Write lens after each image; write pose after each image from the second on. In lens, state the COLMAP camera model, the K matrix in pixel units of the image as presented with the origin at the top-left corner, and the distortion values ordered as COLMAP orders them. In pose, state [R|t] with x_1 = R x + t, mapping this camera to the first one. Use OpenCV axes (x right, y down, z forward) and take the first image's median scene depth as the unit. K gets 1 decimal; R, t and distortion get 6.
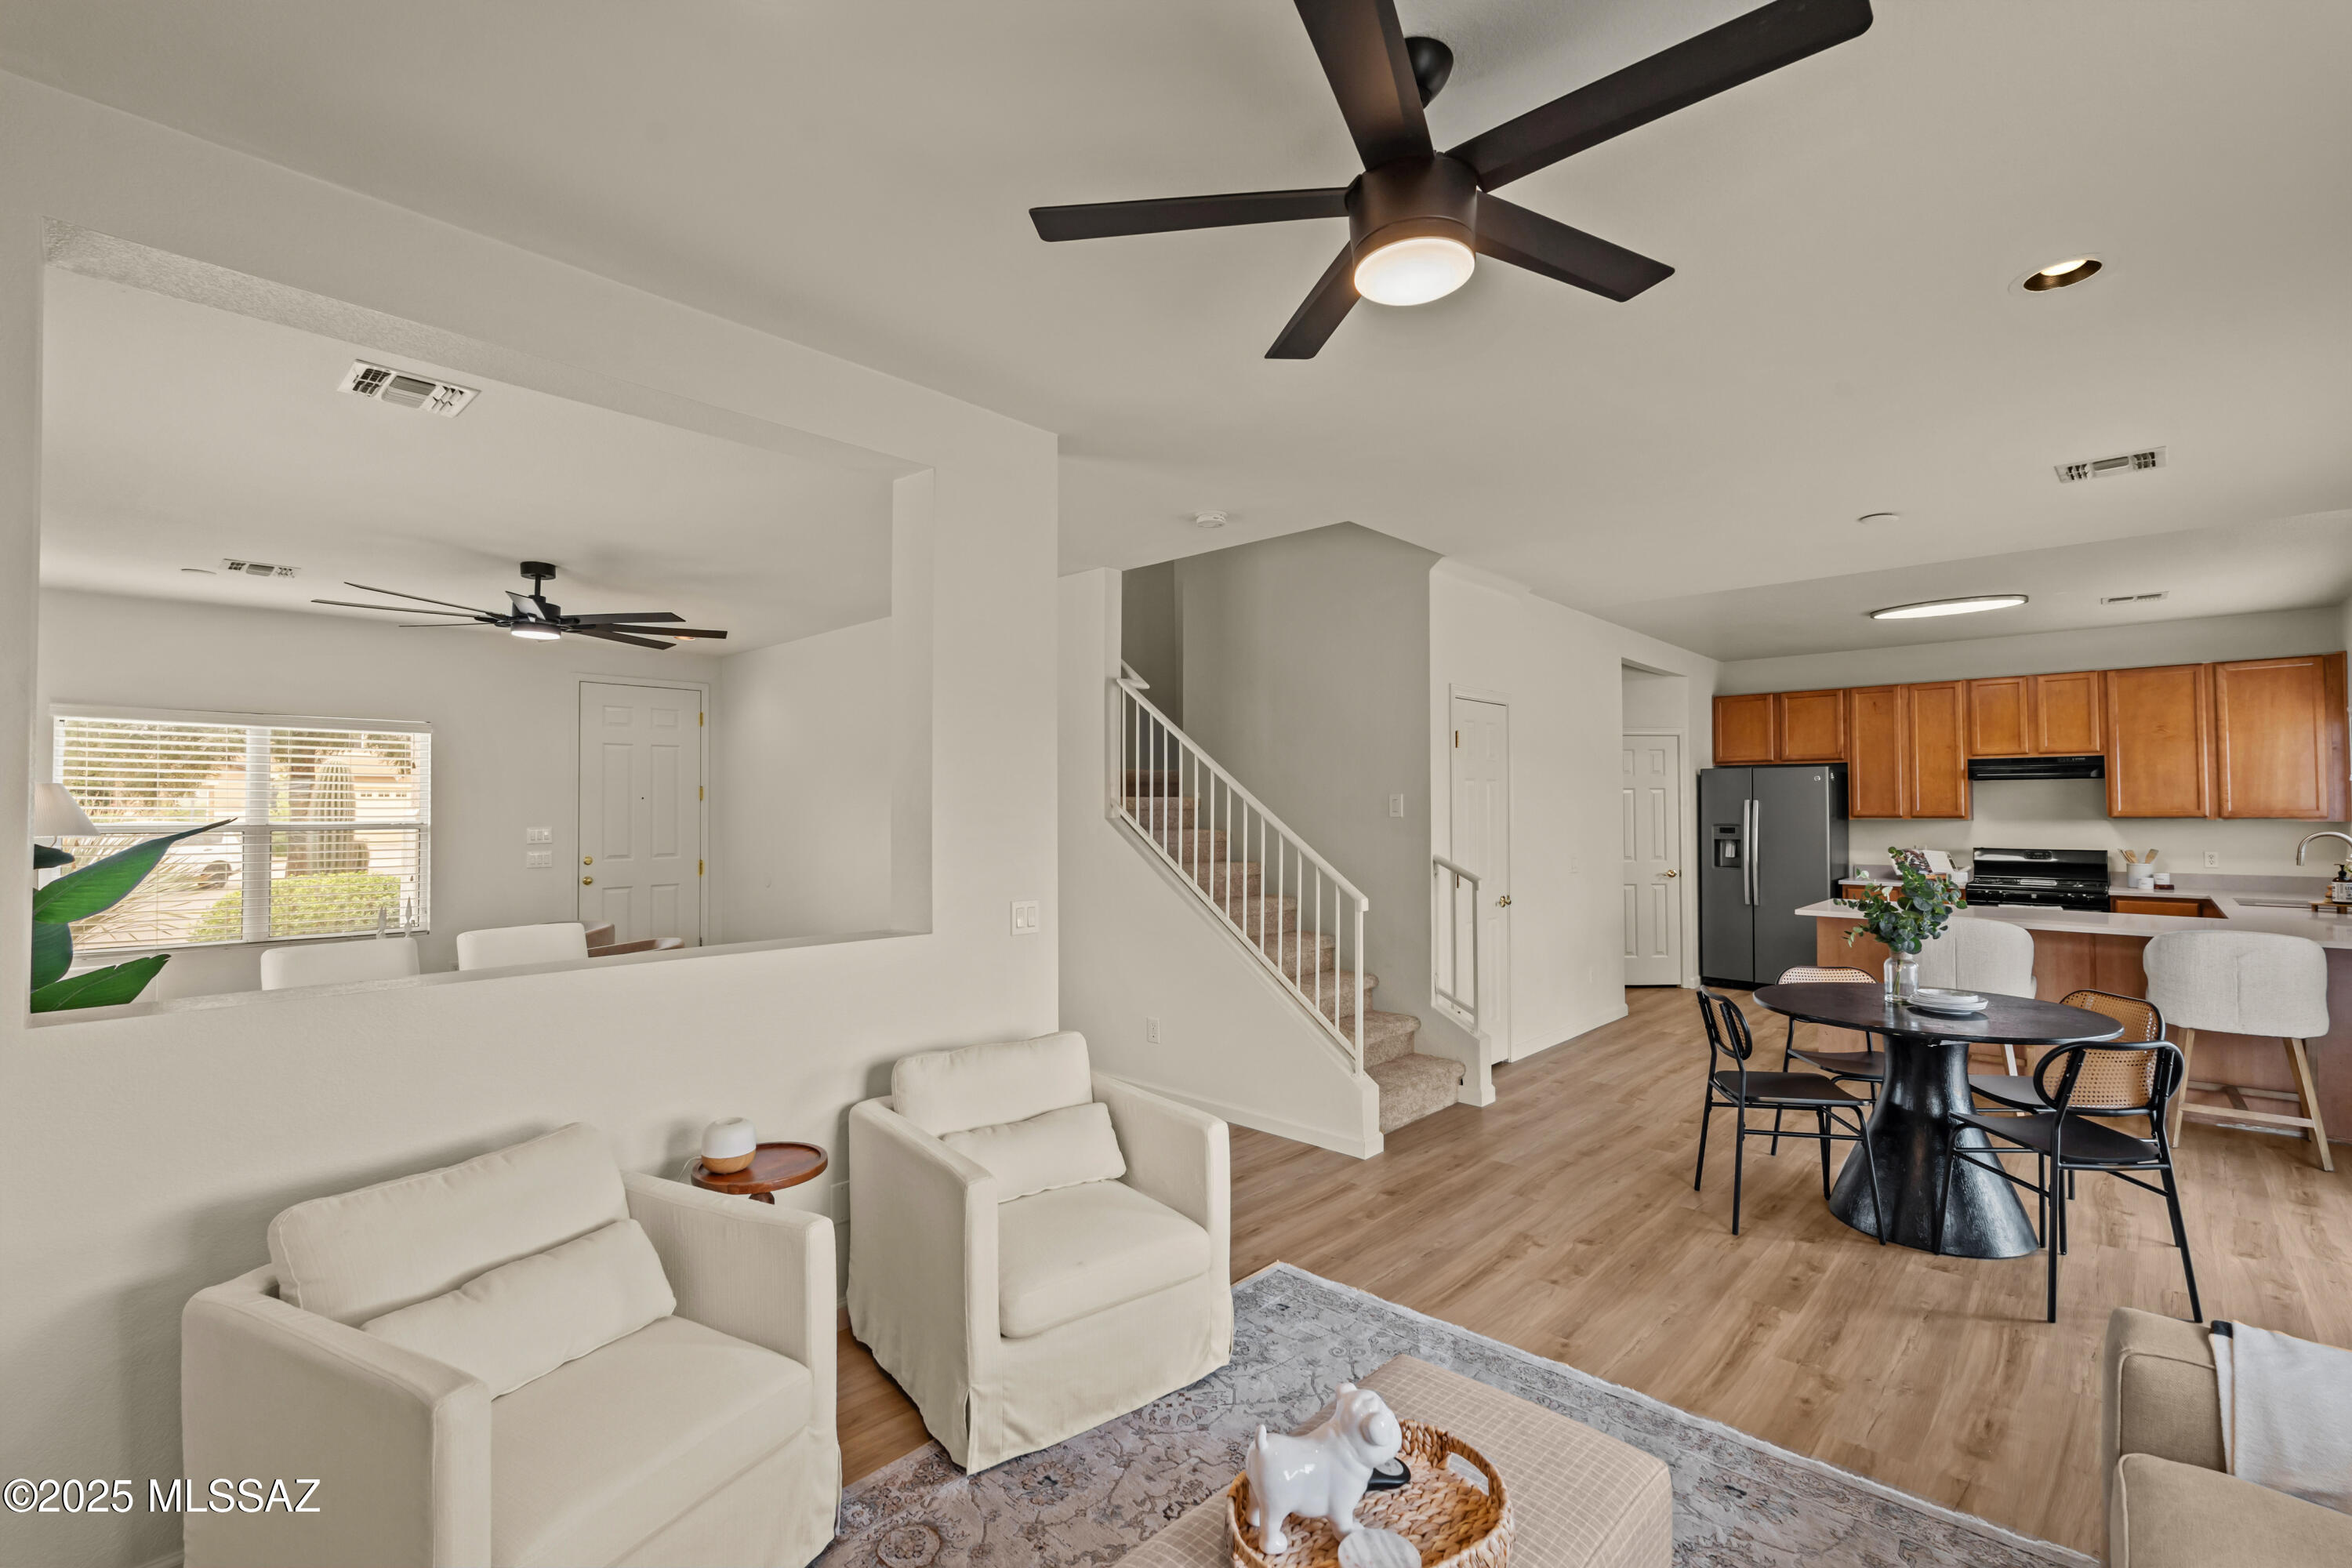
lens RADIAL K [[1027.9, 0, 1178.6], [0, 1027.9, 783.9], [0, 0, 1]] dist [-0.001451, -0.000255]
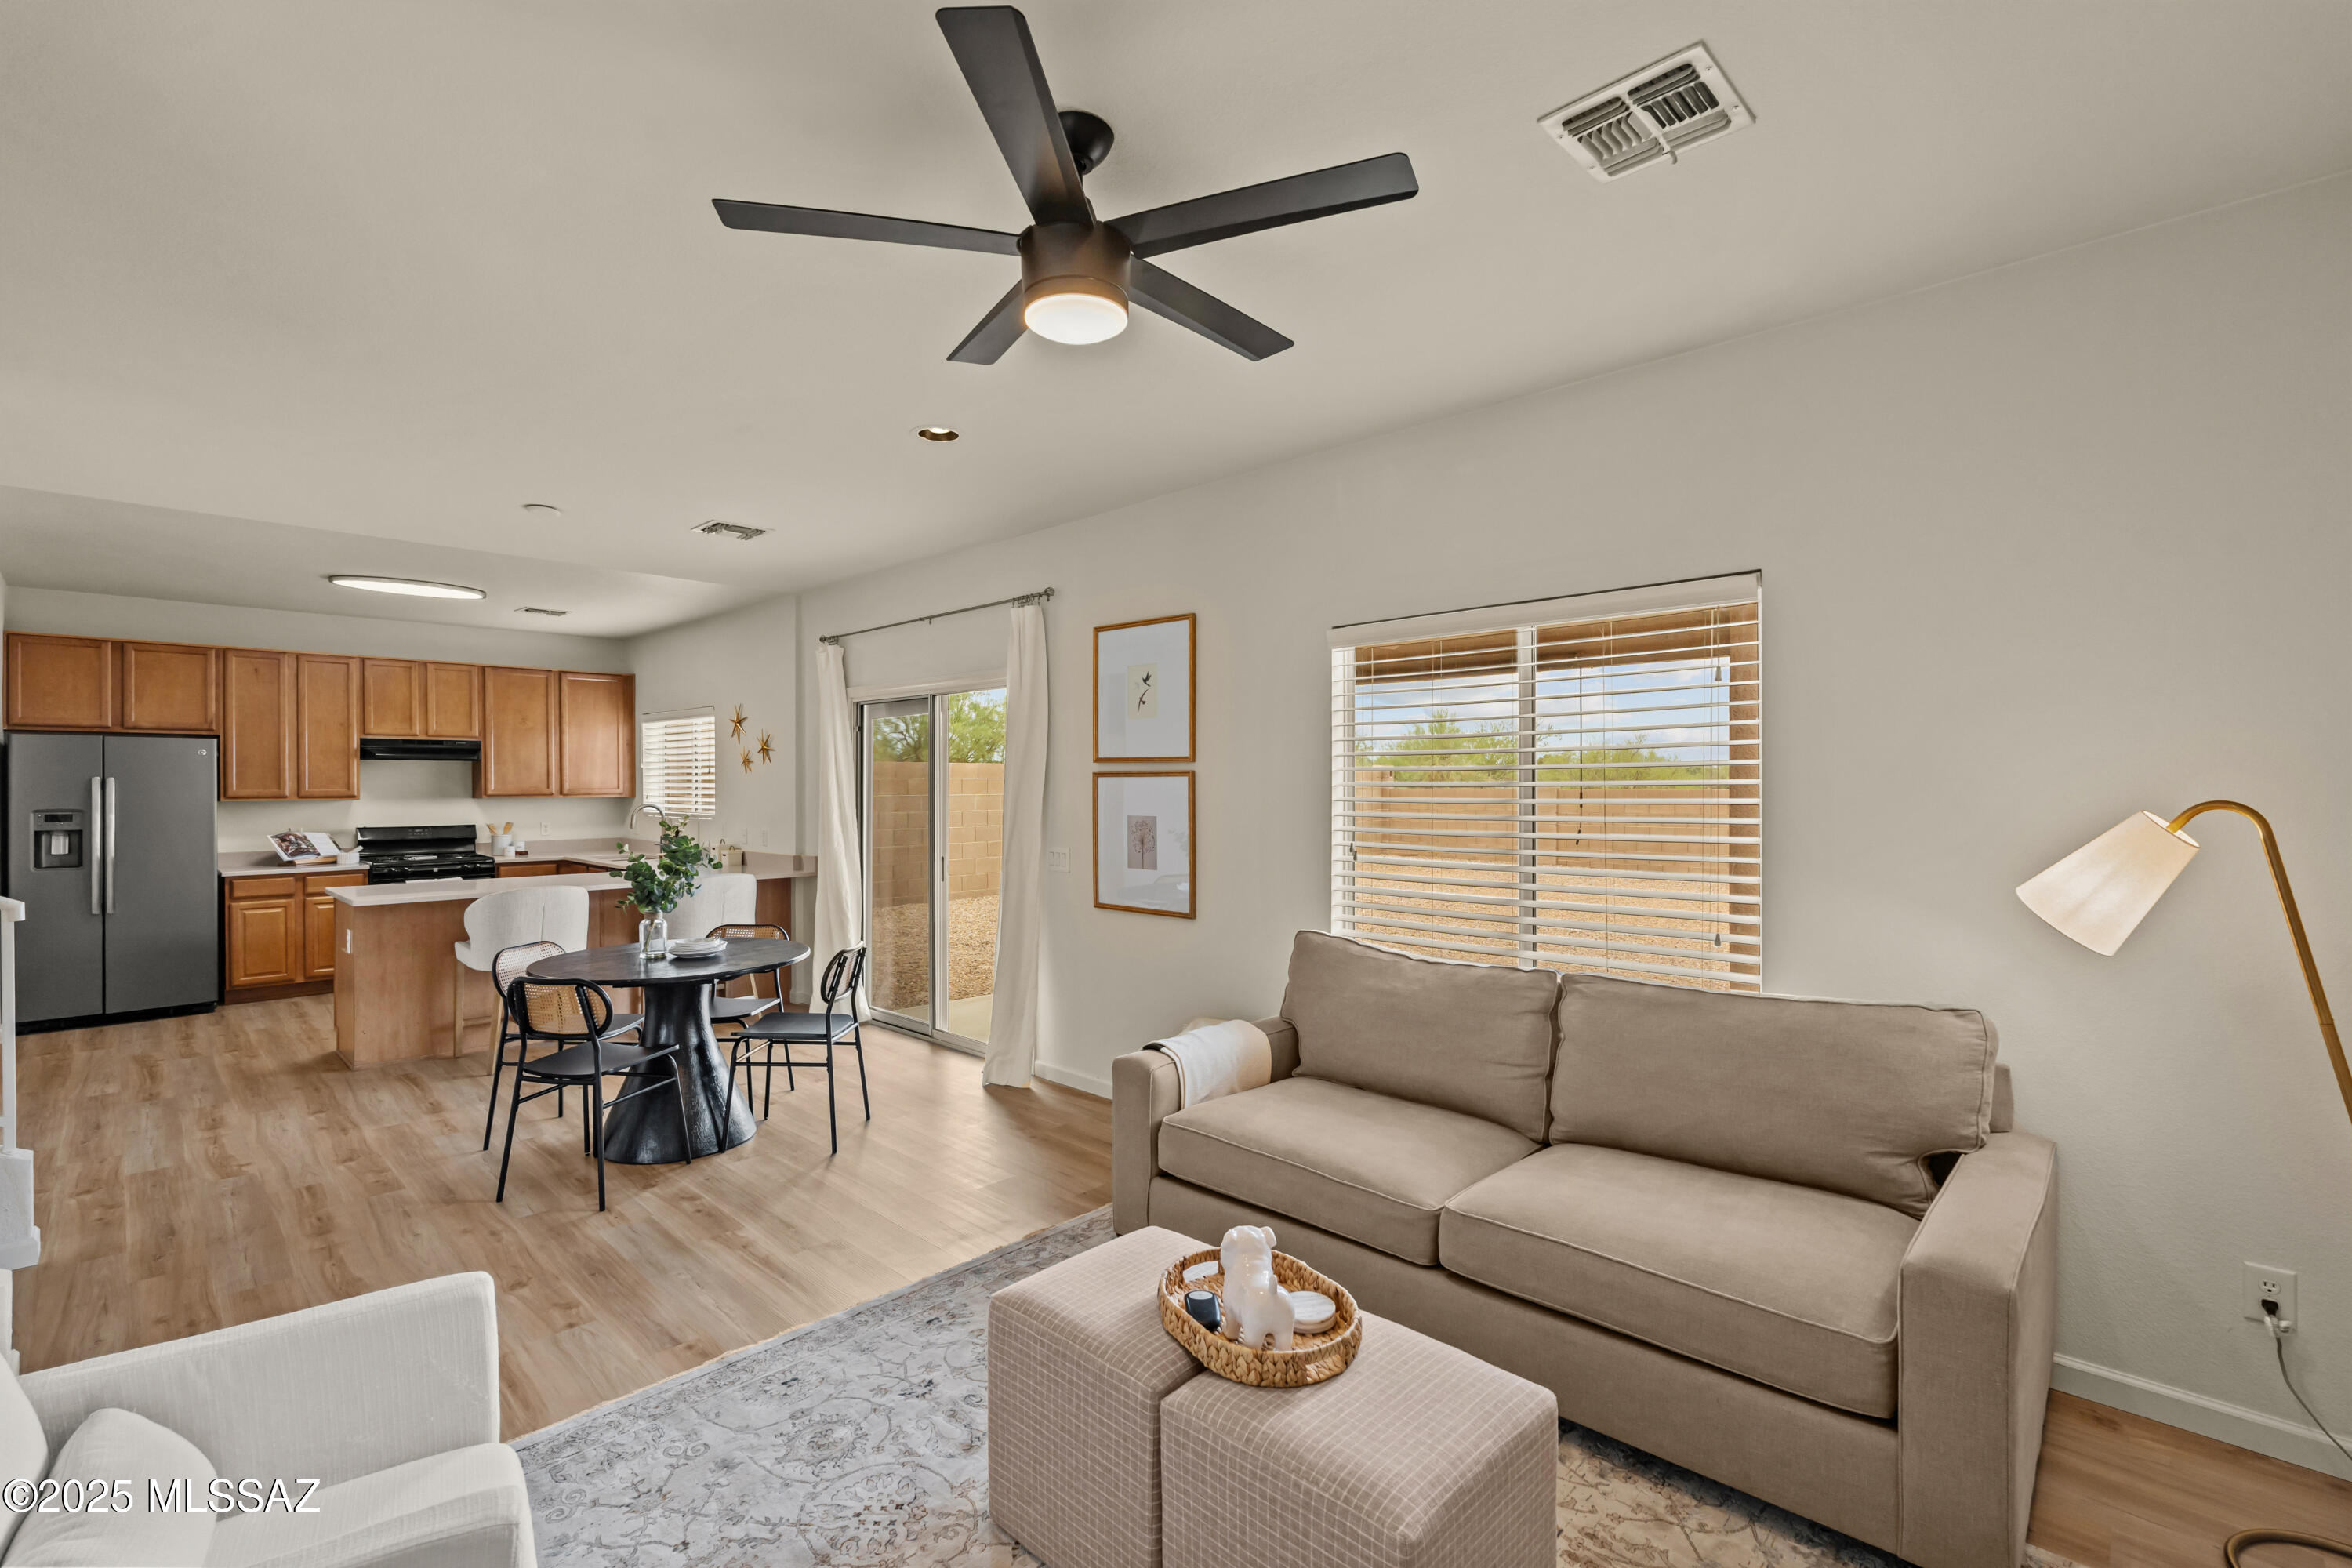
lens RADIAL K [[1036.1, 0, 1176.0], [0, 1036.1, 784.0], [0, 0, 1]] dist [-0.002385, -0.000556]
pose [[0.018284, 0.001584, 0.999832, -0.232530], [-0.021737, 0.999763, -0.001186, 0.004658], [-0.999597, -0.021712, 0.018314, 0.215151]]
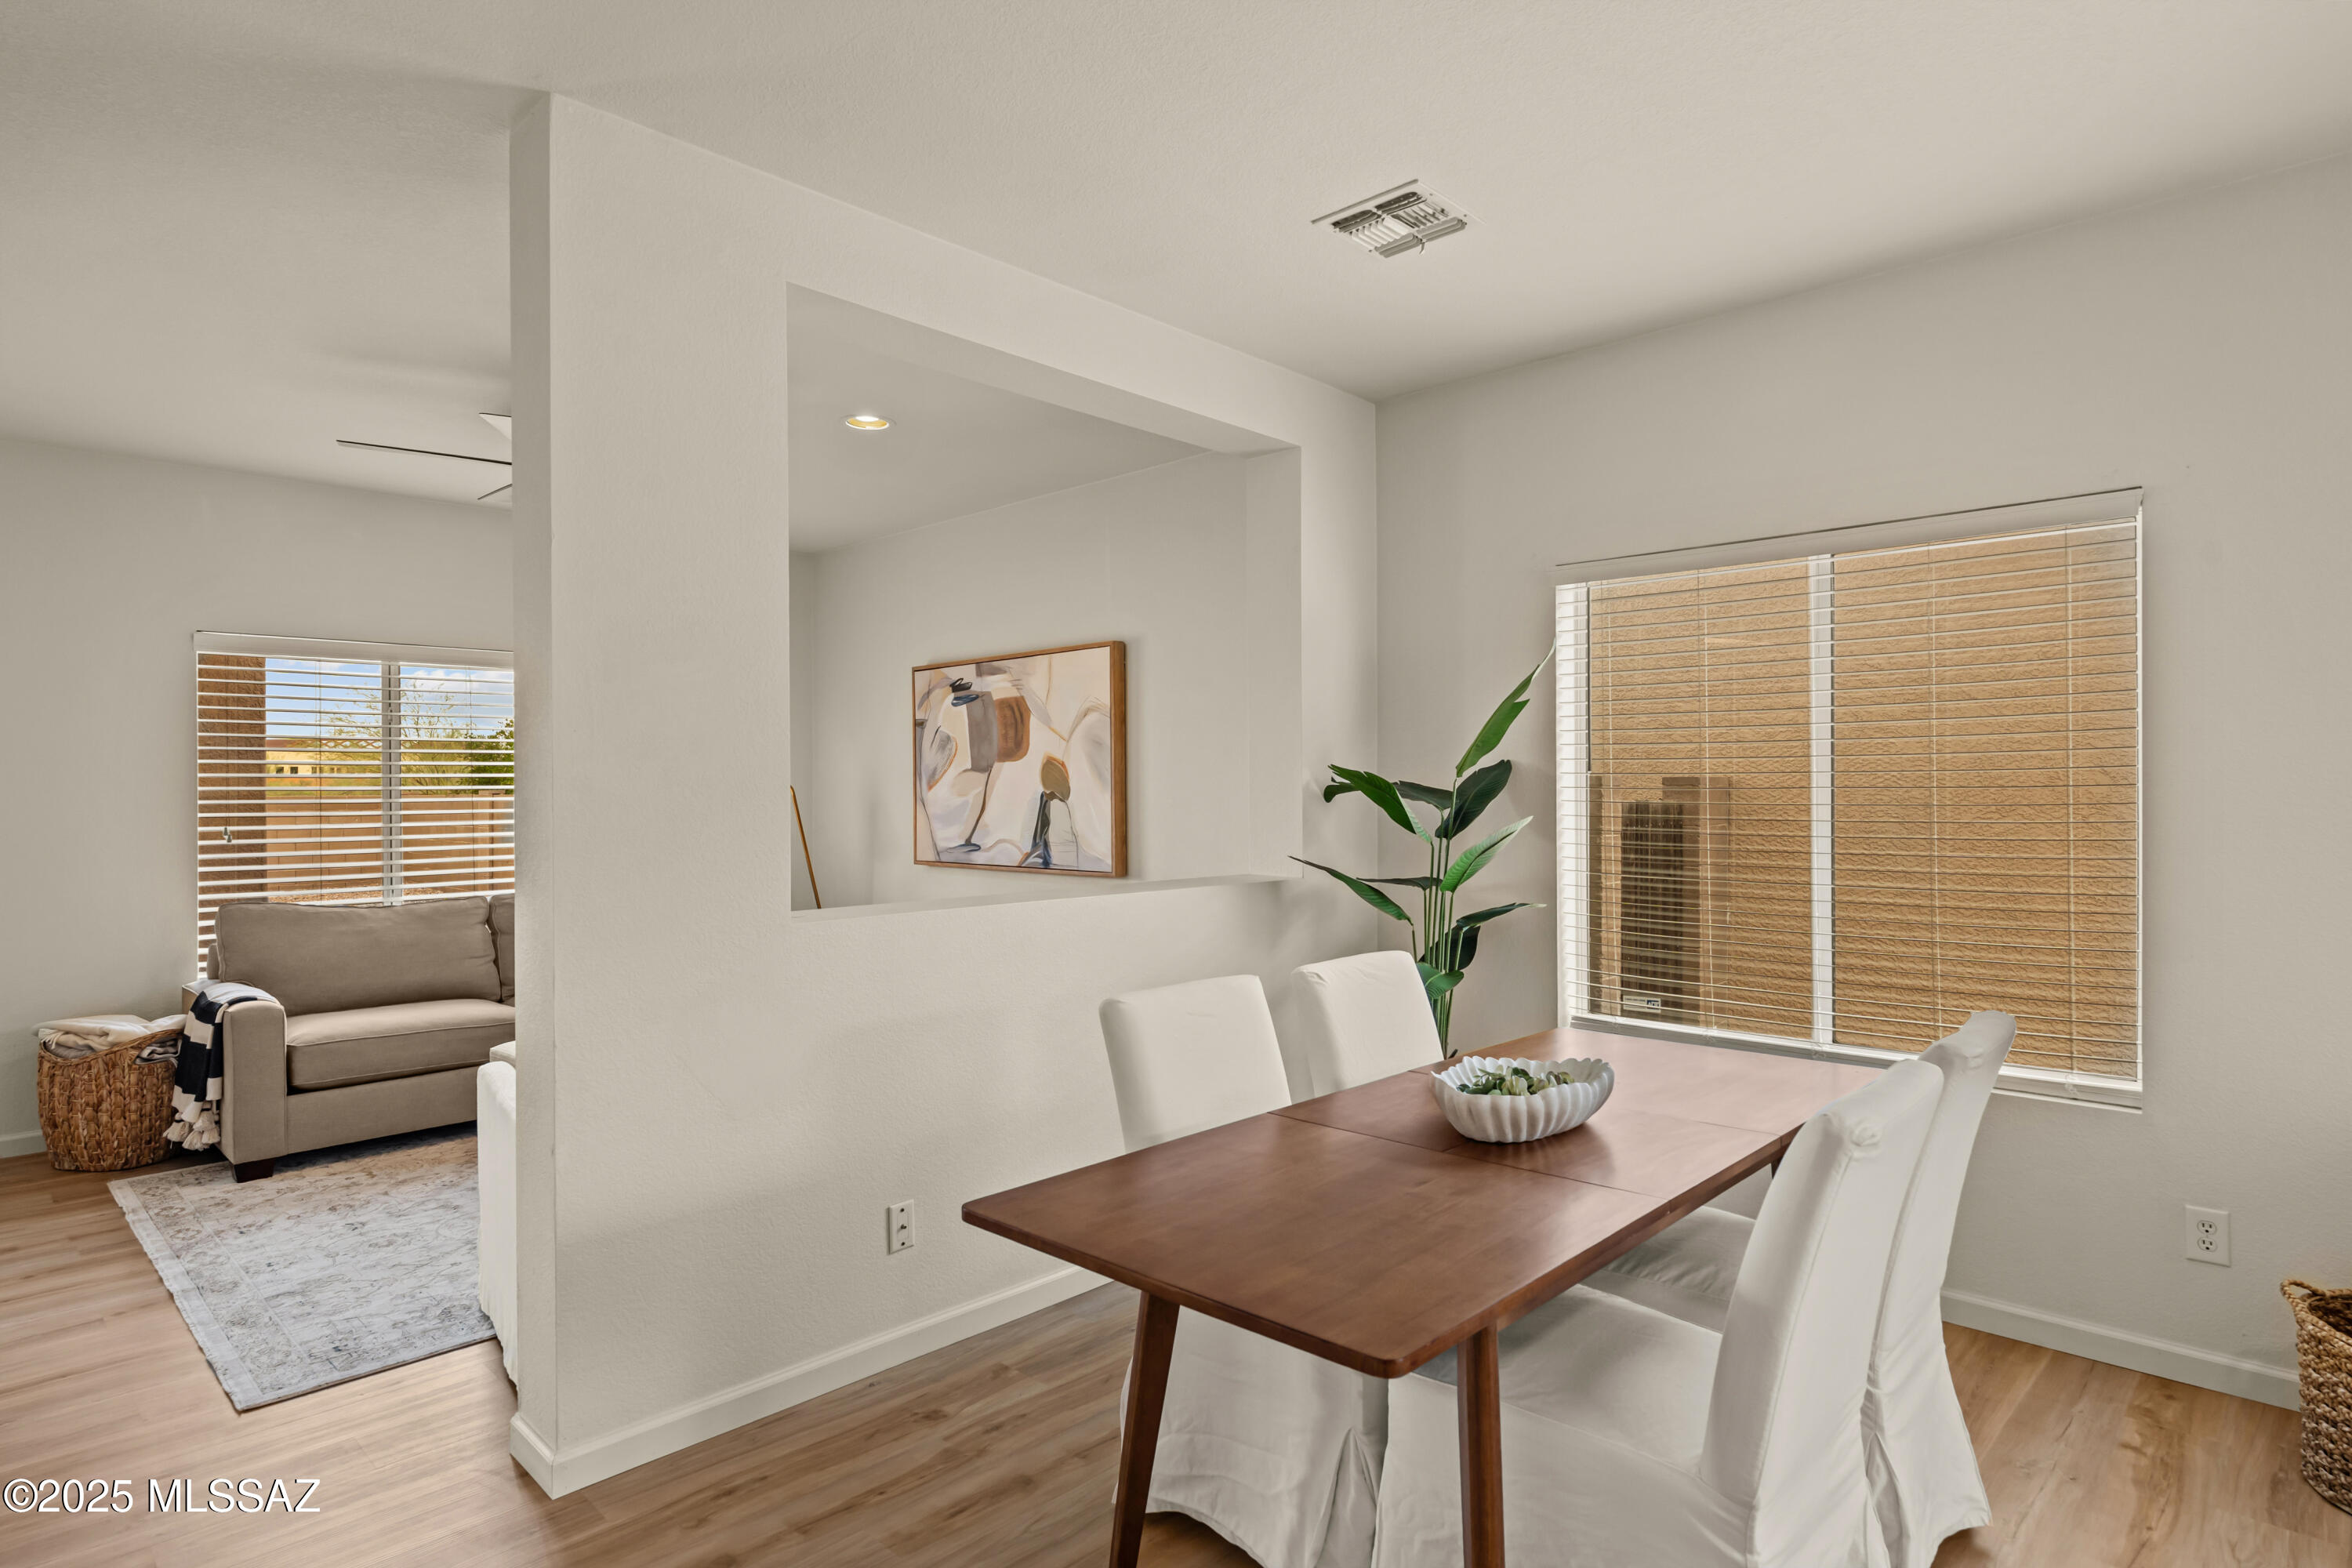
lens RADIAL K [[1247.2, 0, 1174.6], [0, 1247.2, 793.2], [0, 0, 1]] dist [0.000364, 0.000330]
pose [[-0.999645, 0.008277, 0.025333, -0.265841], [0.007767, 0.999766, -0.020168, 0.032580], [-0.025494, -0.019964, -0.999476, 0.868036]]
